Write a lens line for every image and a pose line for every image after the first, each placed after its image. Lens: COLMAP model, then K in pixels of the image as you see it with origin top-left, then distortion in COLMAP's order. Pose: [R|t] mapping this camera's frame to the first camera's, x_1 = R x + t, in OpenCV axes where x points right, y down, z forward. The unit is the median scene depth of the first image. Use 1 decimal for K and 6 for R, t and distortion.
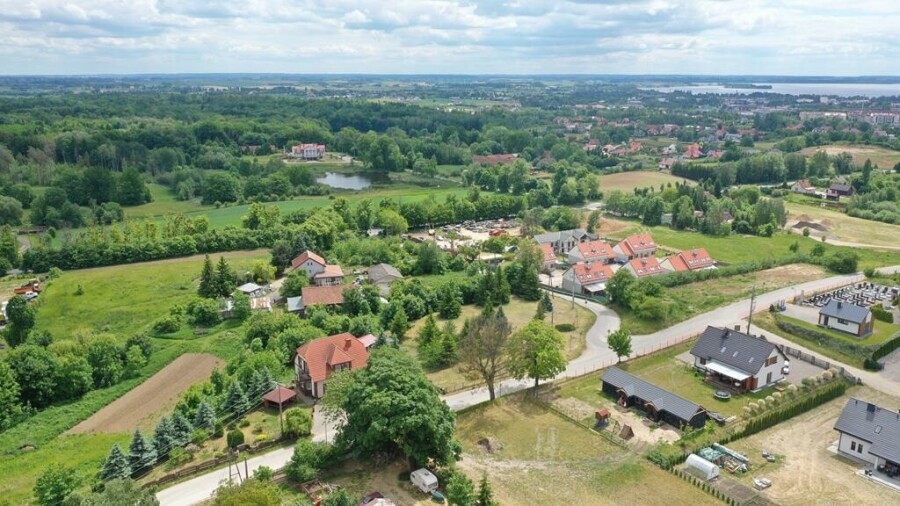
lens RADIAL K [[712.0, 0, 450.0], [0, 712.0, 253.0], [0, 0, 1]] dist [0.004213, -0.001320]
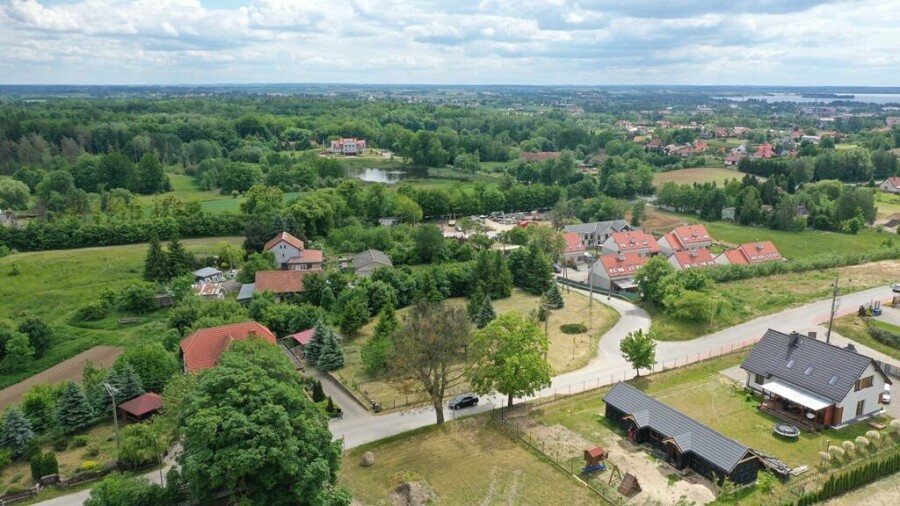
lens RADIAL K [[712.0, 0, 450.0], [0, 712.0, 253.0], [0, 0, 1]] dist [0.004213, -0.001320]
pose [[0.995810, 0.022852, -0.088542, 0.073660], [-0.024182, 0.999610, -0.013982, 0.029567], [0.088188, 0.016064, 0.995974, 0.181928]]
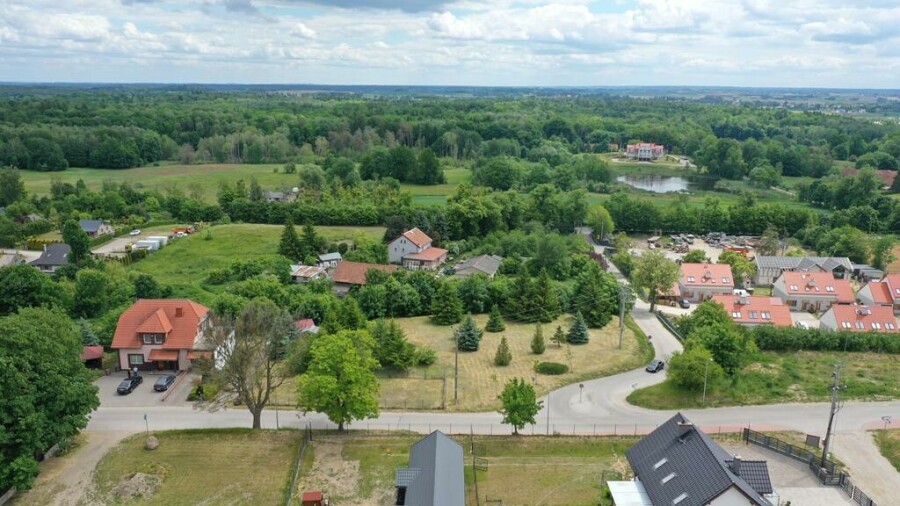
lens RADIAL K [[712.0, 0, 450.0], [0, 712.0, 253.0], [0, 0, 1]] dist [0.004213, -0.001320]
pose [[0.827149, 0.136710, -0.545101, 0.322712], [-0.146719, 0.988853, 0.025368, -0.001165], [0.542493, 0.058994, 0.837986, 0.307407]]
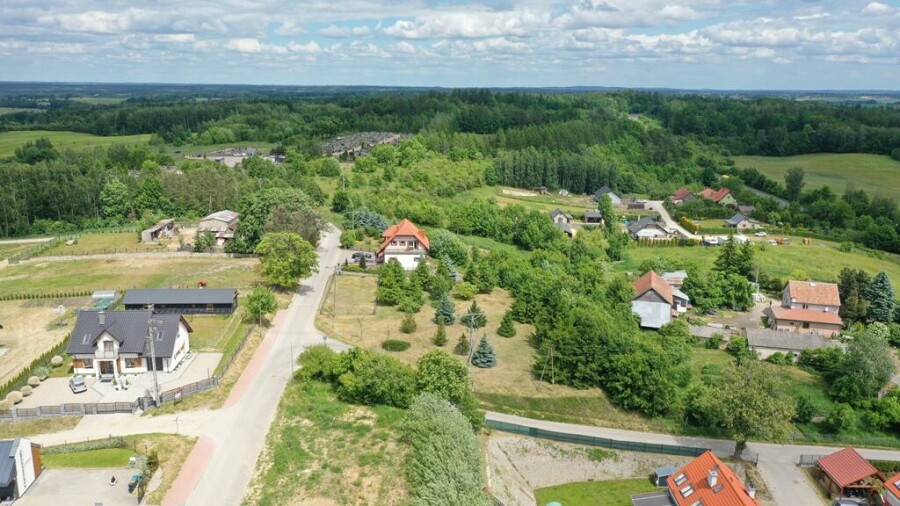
lens RADIAL K [[708.8, 0, 450.0], [0, 708.8, 253.0], [0, 0, 1]] dist [0.006320, -0.001072]
pose [[-0.503030, 0.194504, -0.842098, 0.546444], [-0.227400, 0.910230, 0.346079, -0.181883], [0.833817, 0.365581, -0.413643, 0.996559]]
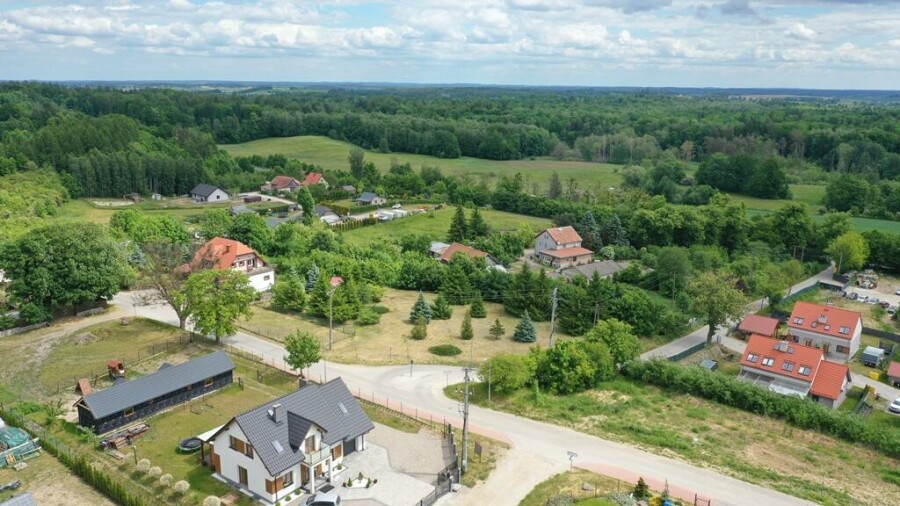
lens RADIAL K [[708.8, 0, 450.0], [0, 708.8, 253.0], [0, 0, 1]] dist [0.006320, -0.001072]
pose [[0.330657, 0.224562, -0.916645, 0.589464], [-0.244630, 0.958475, 0.146565, -0.066668], [0.911495, 0.175776, 0.371861, 0.558034]]
